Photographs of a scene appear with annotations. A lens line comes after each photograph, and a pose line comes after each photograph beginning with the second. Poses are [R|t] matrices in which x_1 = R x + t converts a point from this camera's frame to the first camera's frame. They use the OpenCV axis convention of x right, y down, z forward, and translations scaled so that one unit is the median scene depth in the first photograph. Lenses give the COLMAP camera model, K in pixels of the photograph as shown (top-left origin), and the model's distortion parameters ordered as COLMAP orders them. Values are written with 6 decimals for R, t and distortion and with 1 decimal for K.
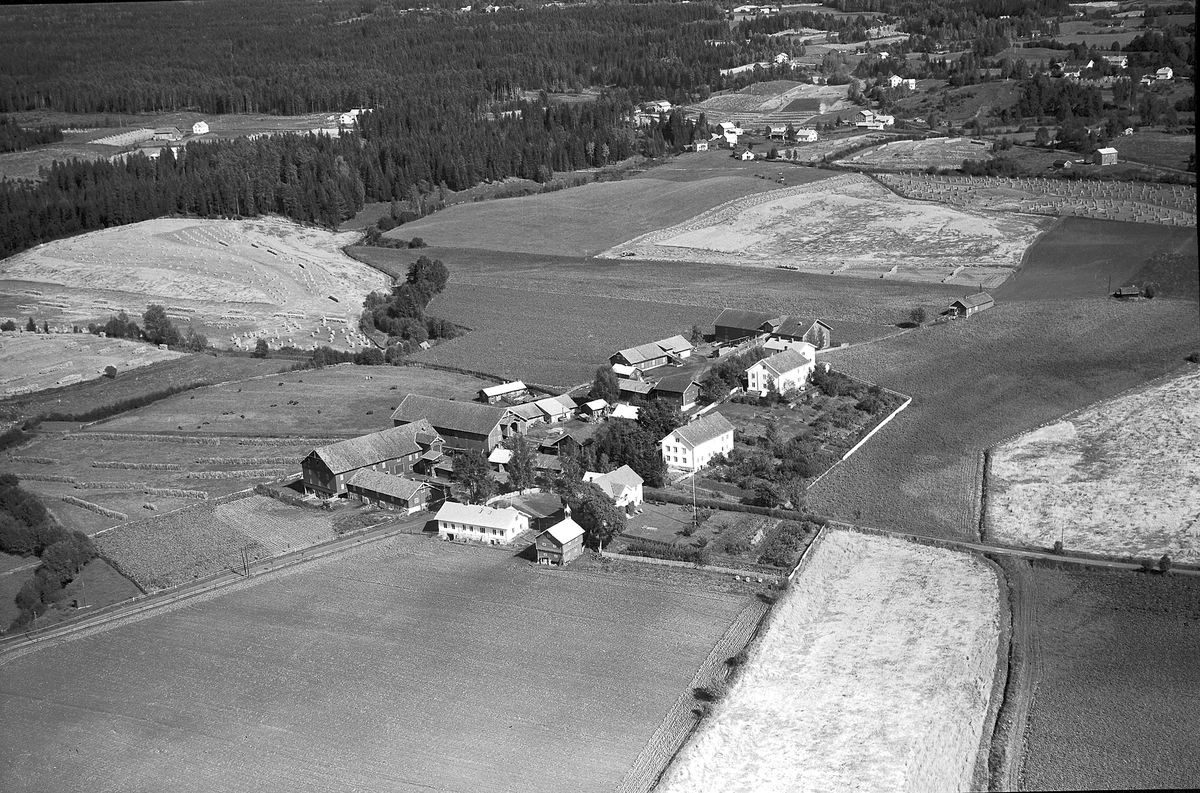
lens RADIAL K [[1746.2, 0, 600.0], [0, 1746.2, 396.5], [0, 0, 1]] dist [-0.015474, -0.054526]
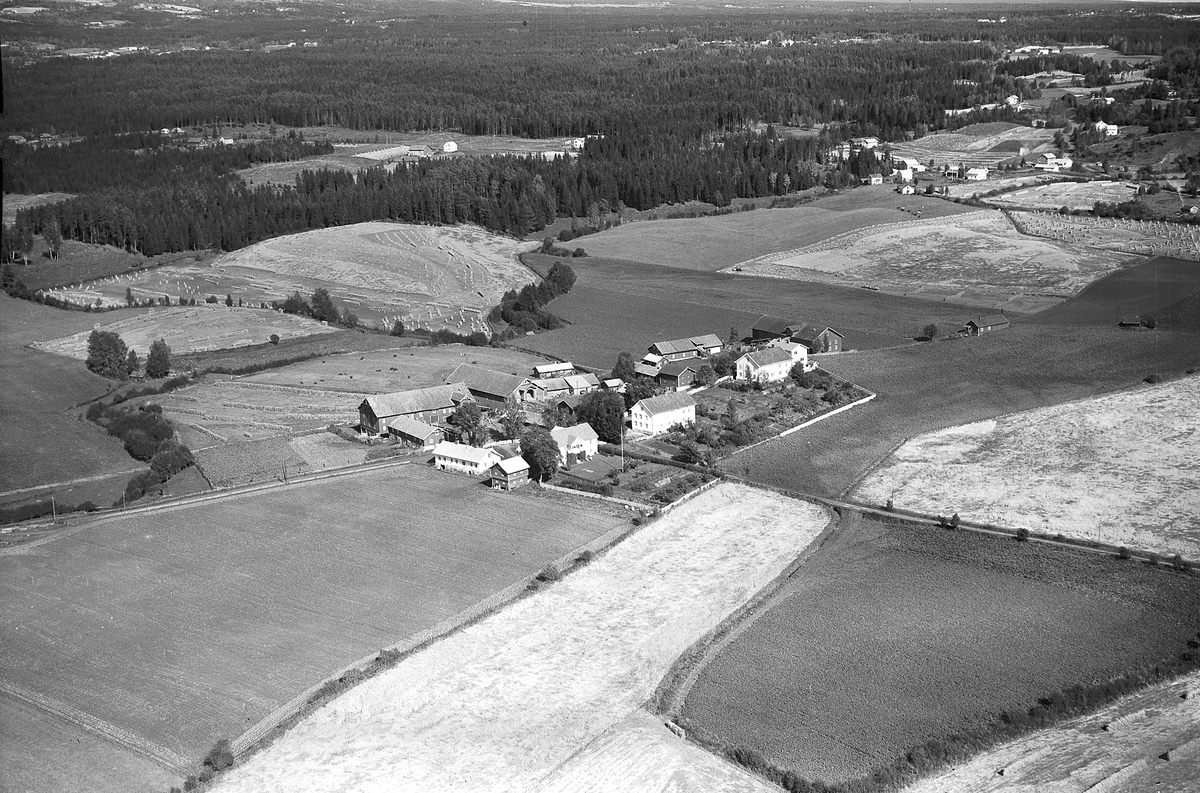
lens RADIAL K [[1746.2, 0, 600.0], [0, 1746.2, 396.5], [0, 0, 1]] dist [-0.015474, -0.054526]
pose [[0.978071, 0.064303, -0.198095, 0.184781], [-0.067231, 0.997705, -0.008082, 0.019796], [0.197120, 0.021223, 0.980150, -0.165588]]
